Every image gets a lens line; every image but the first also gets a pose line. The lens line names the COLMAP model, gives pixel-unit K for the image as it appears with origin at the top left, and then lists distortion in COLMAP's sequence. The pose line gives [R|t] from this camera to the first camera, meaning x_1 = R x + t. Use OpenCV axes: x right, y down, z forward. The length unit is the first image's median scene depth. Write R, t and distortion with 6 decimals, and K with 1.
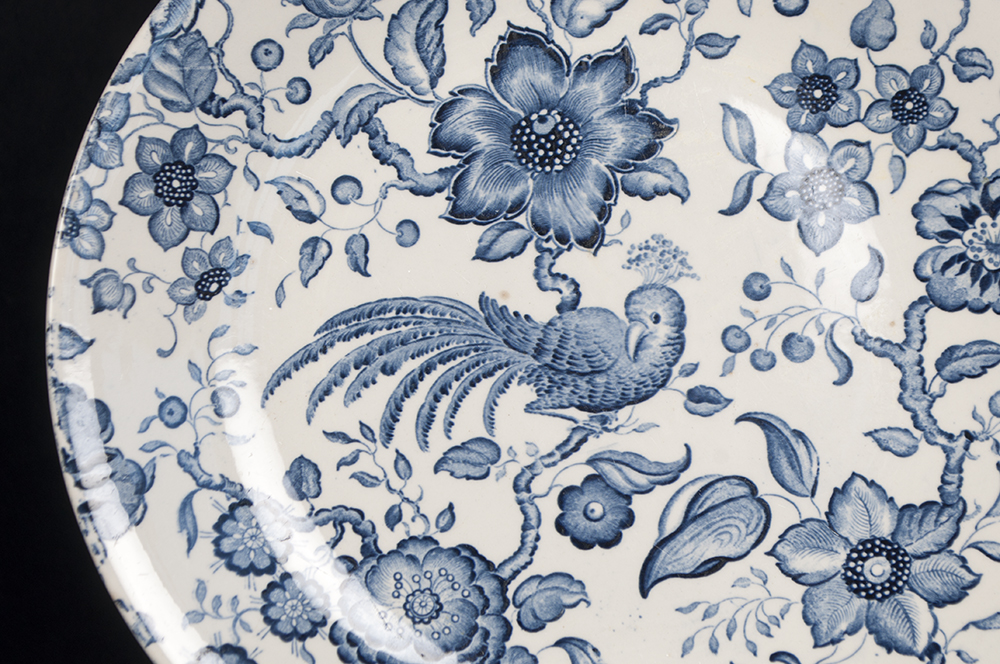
lens RADIAL K [[2313.6, 0, 497.1], [0, 2313.6, 335.0], [0, 0, 1]] dist [0.046055, 0.000000]
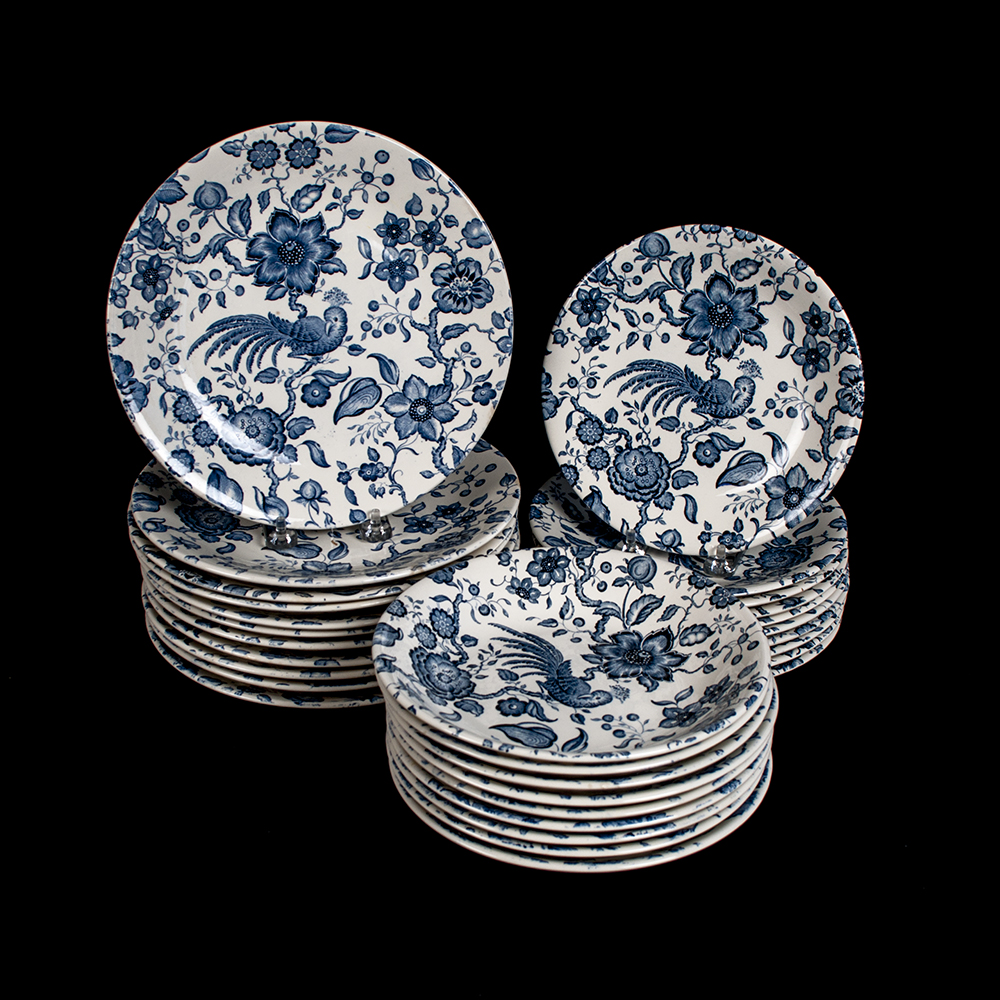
lens RADIAL K [[1563.2, 0, 493.5], [0, 1563.2, 500.6], [0, 0, 1]] dist [-0.016523, 0.000000]
pose [[0.984676, -0.052183, 0.166405, -0.062324], [0.020718, 0.982429, 0.185484, -0.132199], [-0.173161, -0.179194, 0.968455, -0.801676]]
